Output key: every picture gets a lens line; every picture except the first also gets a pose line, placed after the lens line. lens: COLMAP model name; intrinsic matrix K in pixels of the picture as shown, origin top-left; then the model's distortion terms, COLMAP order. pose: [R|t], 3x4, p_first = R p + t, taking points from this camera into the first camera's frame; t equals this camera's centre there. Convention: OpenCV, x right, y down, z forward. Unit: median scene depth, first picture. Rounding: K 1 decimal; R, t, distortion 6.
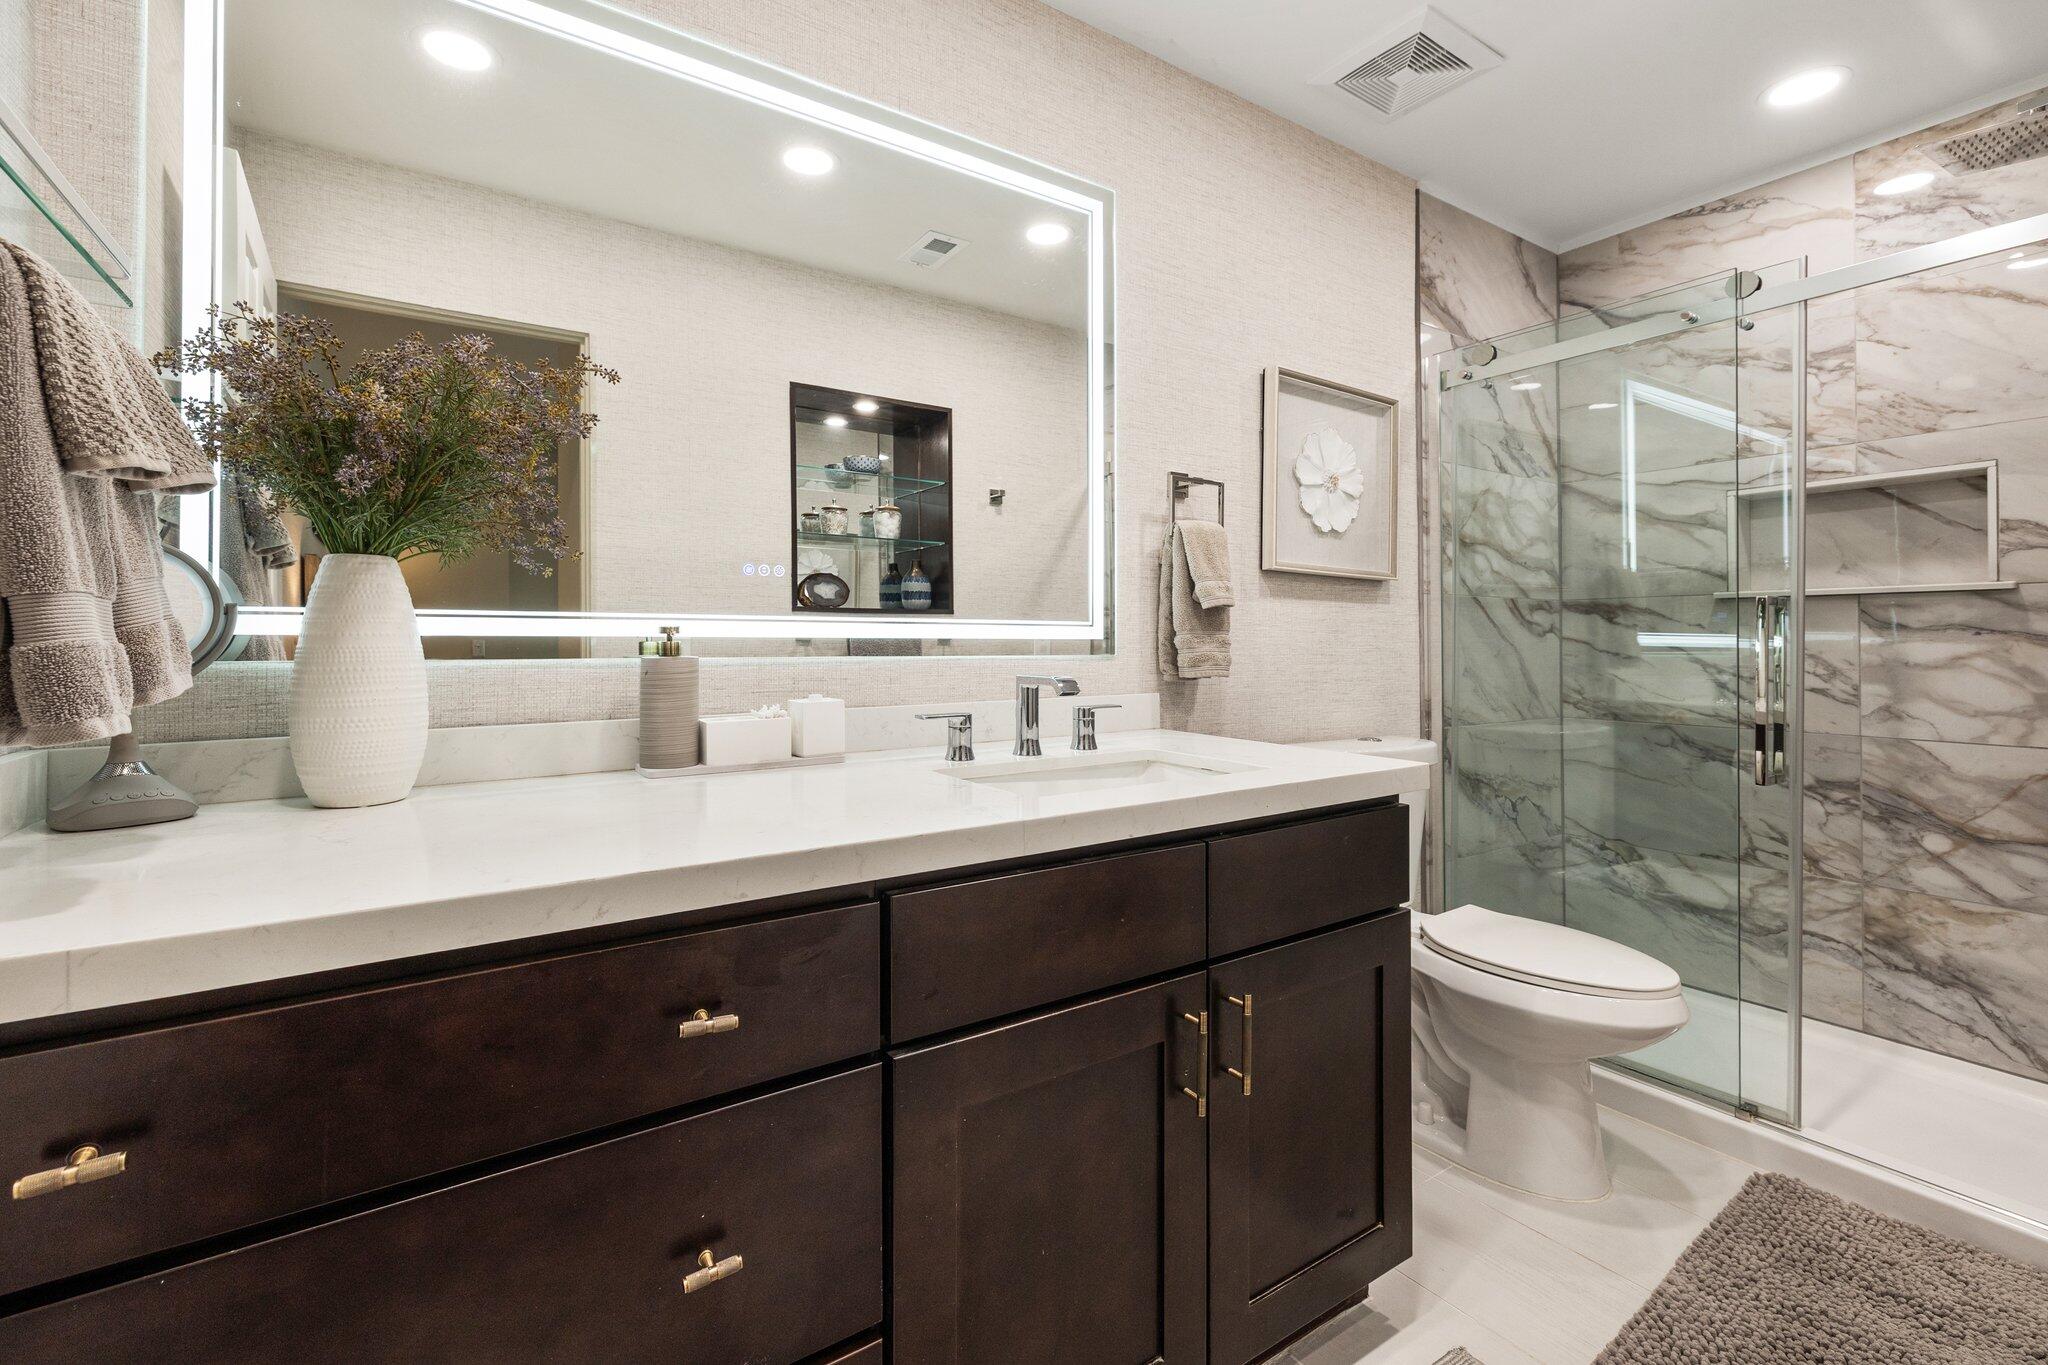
lens RADIAL K [[886.7, 0, 1027.3], [0, 886.7, 643.9], [0, 0, 1]] dist [0.004130, 0.000315]
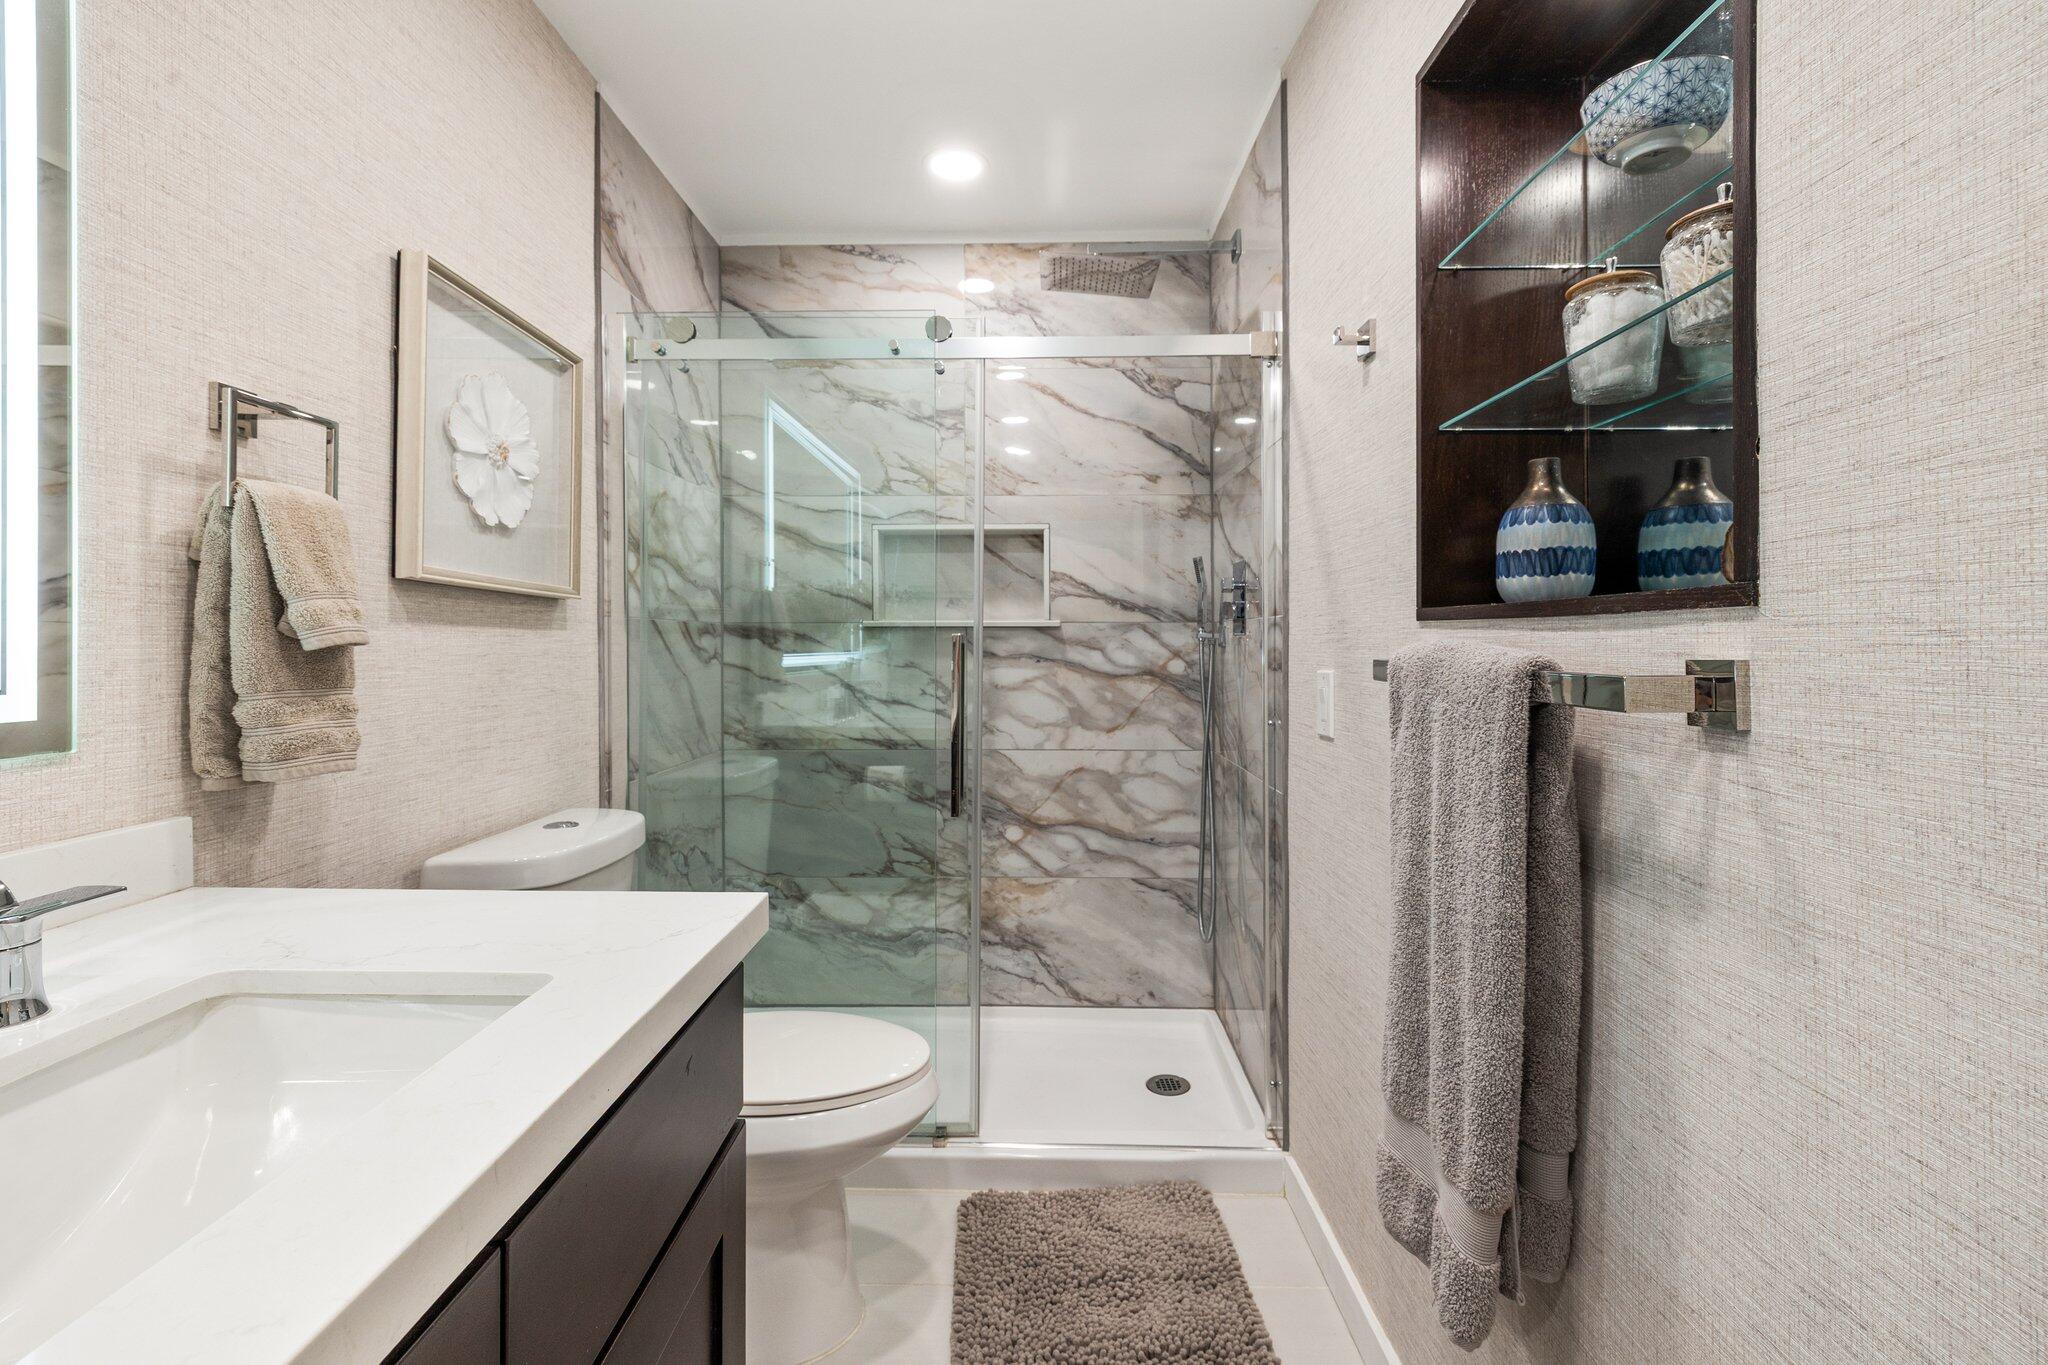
lens RADIAL K [[918.9, 0, 1008.2], [0, 918.9, 637.9], [0, 0, 1]] dist [-0.000164, -0.000394]
pose [[0.573207, 0.001710, 0.819409, -0.011093], [0.005015, 0.999972, -0.005595, -0.035347], [-0.819395, 0.007316, 0.573182, 0.280788]]
